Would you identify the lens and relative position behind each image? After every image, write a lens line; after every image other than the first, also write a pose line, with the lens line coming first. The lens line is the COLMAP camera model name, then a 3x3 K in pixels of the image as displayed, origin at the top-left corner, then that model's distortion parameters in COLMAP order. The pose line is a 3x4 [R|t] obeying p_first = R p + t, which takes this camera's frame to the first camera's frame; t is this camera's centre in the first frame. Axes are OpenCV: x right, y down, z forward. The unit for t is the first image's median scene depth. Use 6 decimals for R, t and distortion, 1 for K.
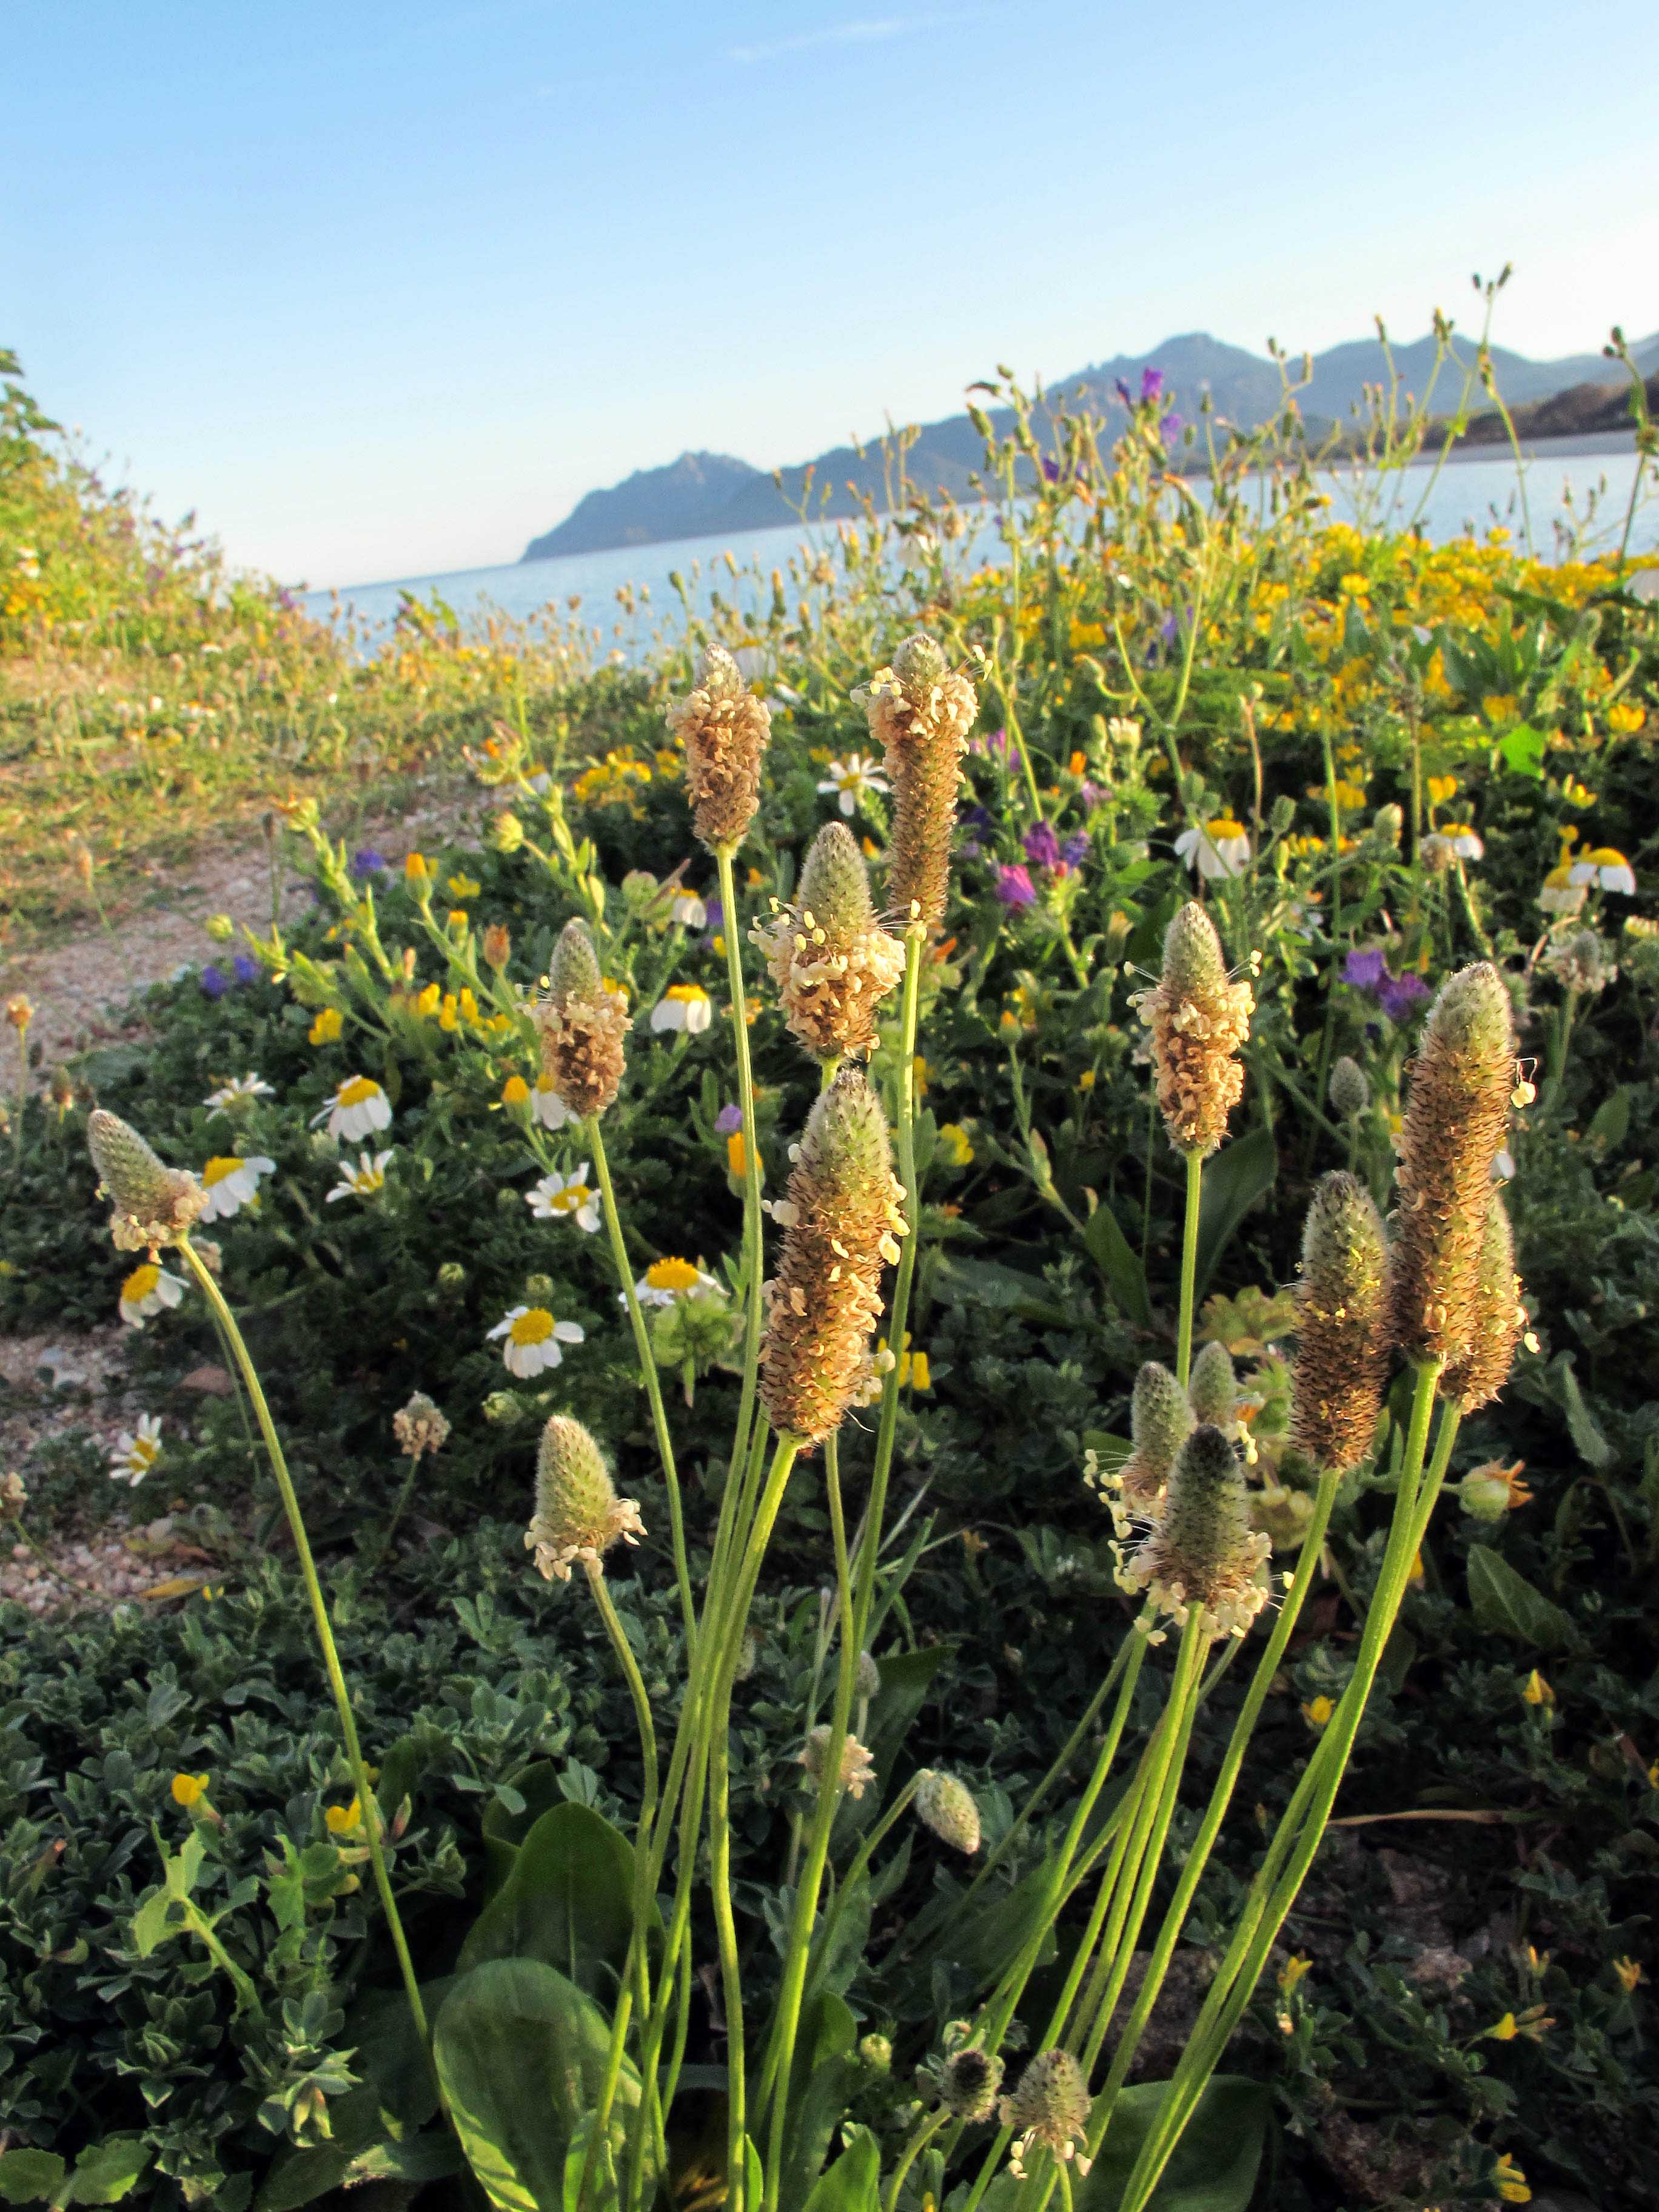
lens RADIAL K [[1859.8, 0, 841.3], [0, 1859.8, 1103.4], [0, 0, 1]] dist [-0.147470, 0.099220]
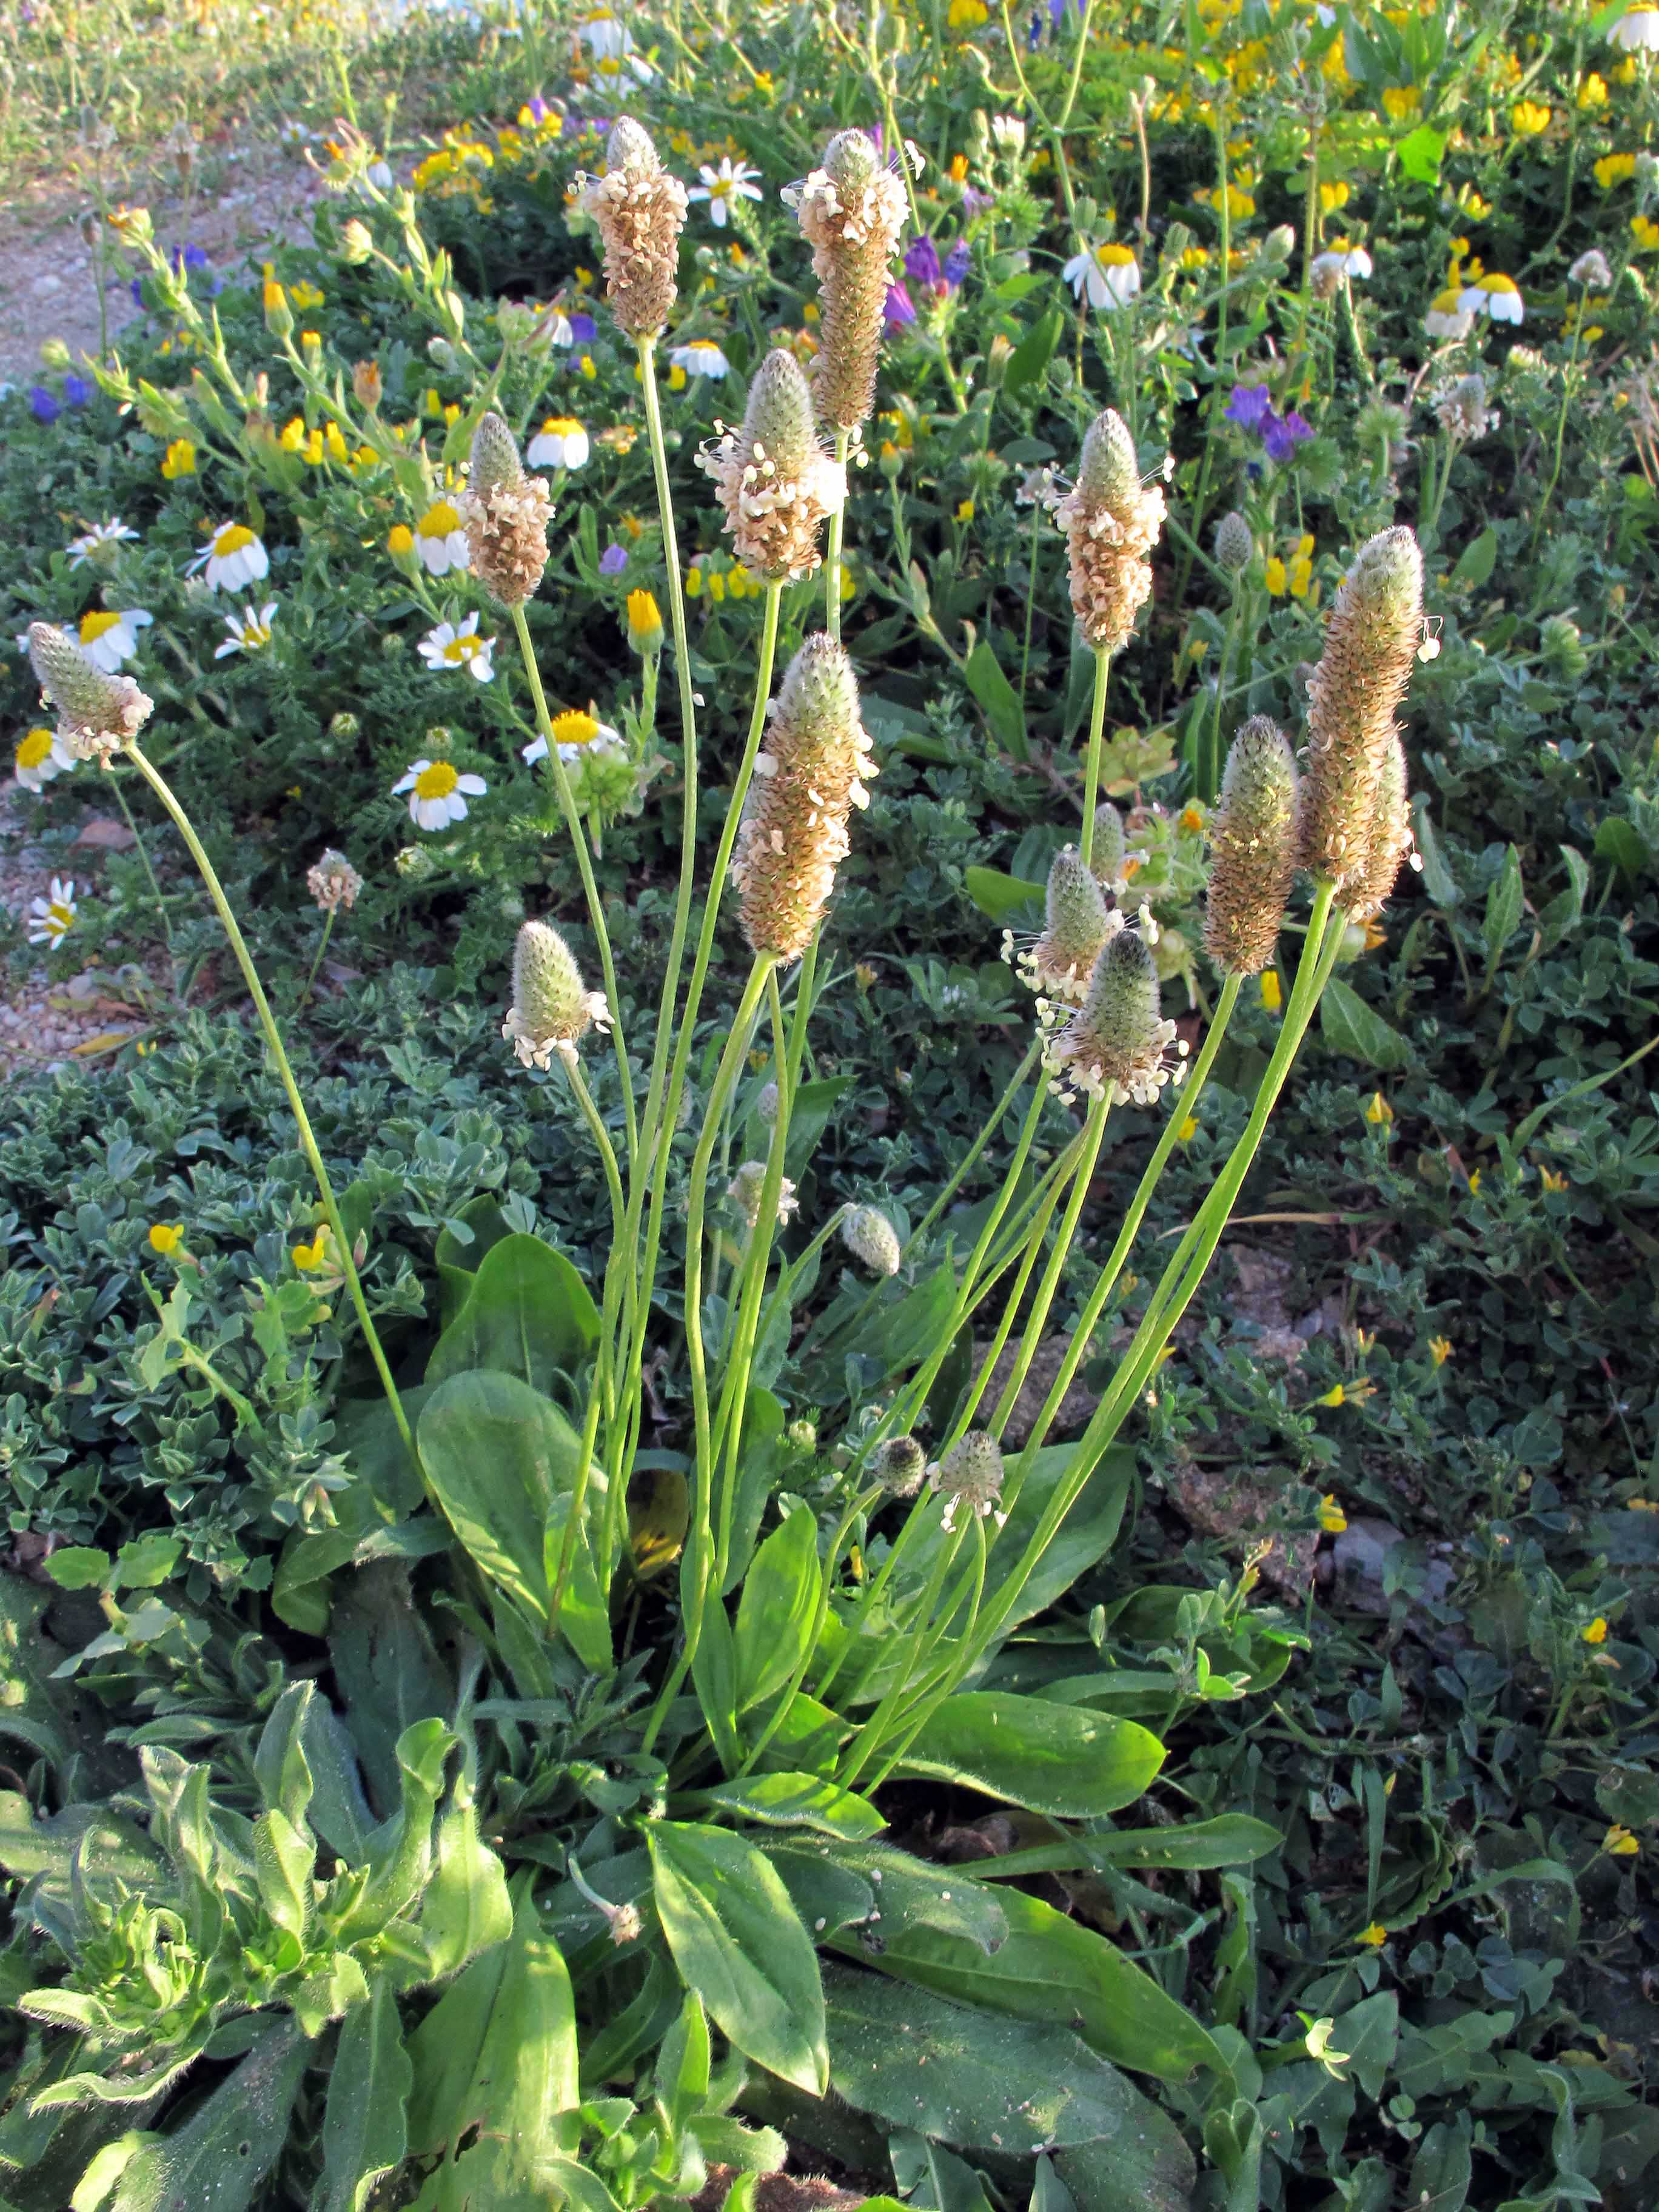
lens RADIAL K [[1860.0, 0, 829.5], [0, 1860.0, 1106.0], [0, 0, 1]] dist [-0.156208, 0.122508]
pose [[0.996956, -0.029009, 0.072372, -0.027022], [0.004006, 0.946043, 0.324016, -0.036183], [-0.077867, -0.322740, 0.943279, -0.035207]]
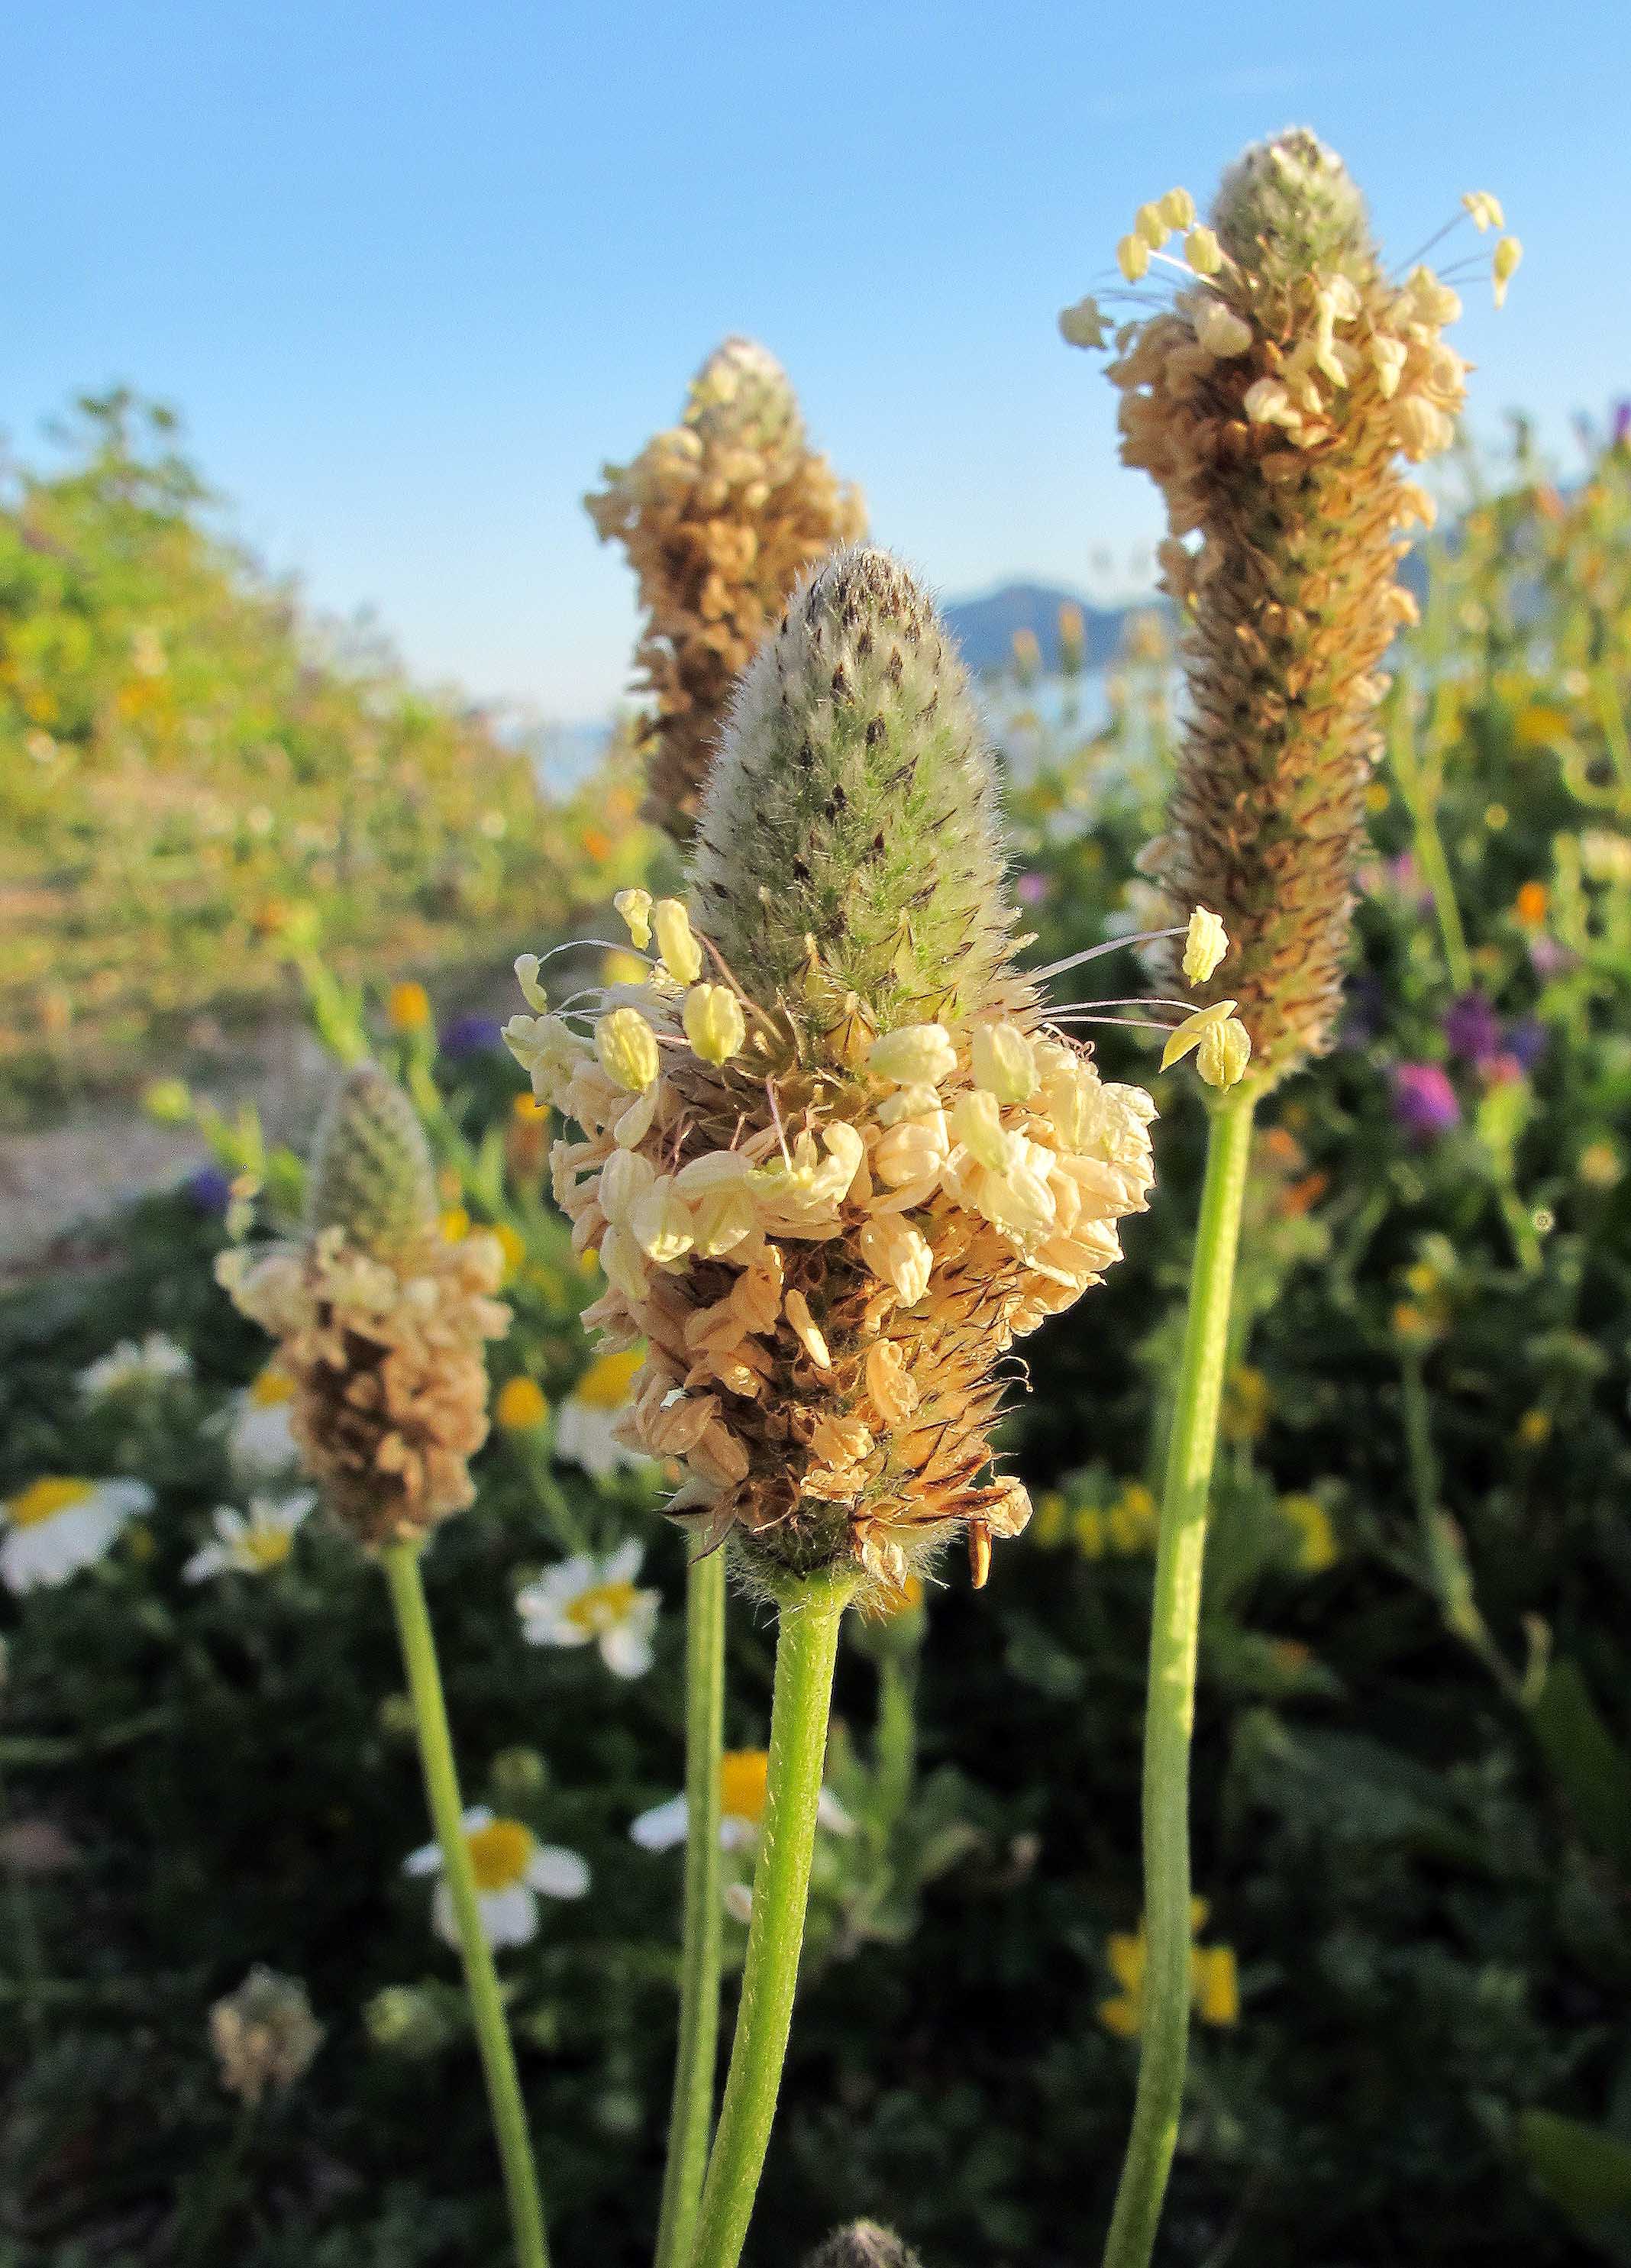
lens RADIAL K [[2311.3, 0, 1032.8], [0, 2311.3, 1139.1], [0, 0, 1]] dist [-0.176300, 0.141093]
pose [[0.996954, 0.050021, -0.059836, 0.015437], [-0.056082, 0.992961, -0.104319, -0.023129], [0.054197, 0.107357, 0.992742, 0.324168]]
